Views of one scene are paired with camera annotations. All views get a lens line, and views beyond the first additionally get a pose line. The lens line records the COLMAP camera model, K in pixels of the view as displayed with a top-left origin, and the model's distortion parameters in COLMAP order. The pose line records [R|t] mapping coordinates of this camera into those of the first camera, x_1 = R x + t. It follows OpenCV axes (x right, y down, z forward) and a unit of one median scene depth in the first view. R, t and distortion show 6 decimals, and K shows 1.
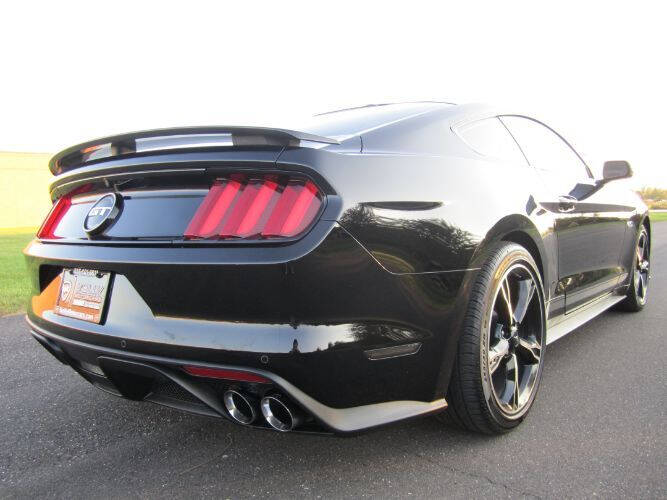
lens RADIAL K [[557.1, 0, 330.2], [0, 557.1, 258.9], [0, 0, 1]] dist [-0.059428, 0.009777]
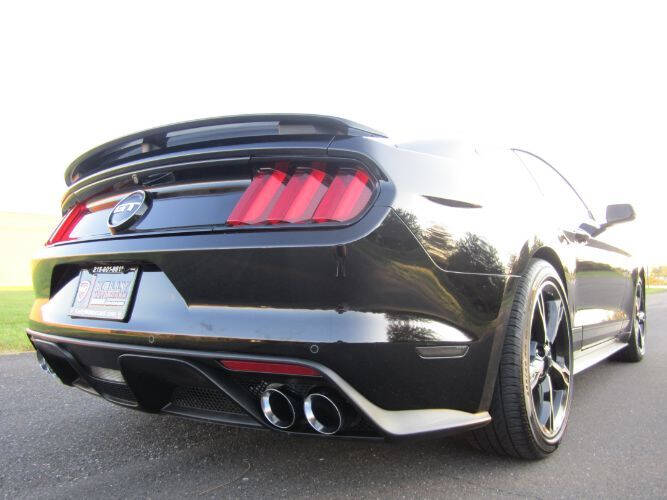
lens RADIAL K [[557.1, 0, 330.2], [0, 557.1, 258.9], [0, 0, 1]] dist [-0.059428, 0.009777]
pose [[0.998504, 0.028294, 0.046789, -0.110093], [-0.022017, 0.991319, -0.129622, 0.119008], [-0.050050, 0.128398, 0.990459, 0.047416]]
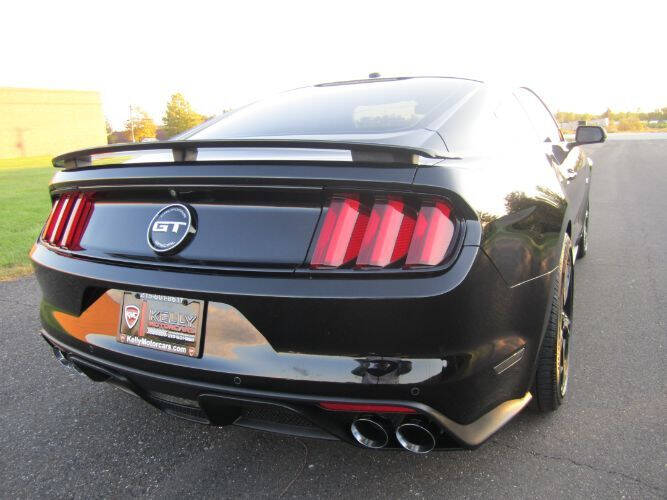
lens RADIAL K [[557.1, 0, 330.2], [0, 557.1, 258.9], [0, 0, 1]] dist [-0.059428, 0.009777]
pose [[0.977694, -0.058376, 0.201760, -0.353050], [0.032129, 0.990862, 0.130999, -0.145411], [-0.207563, -0.121594, 0.970635, 0.083325]]
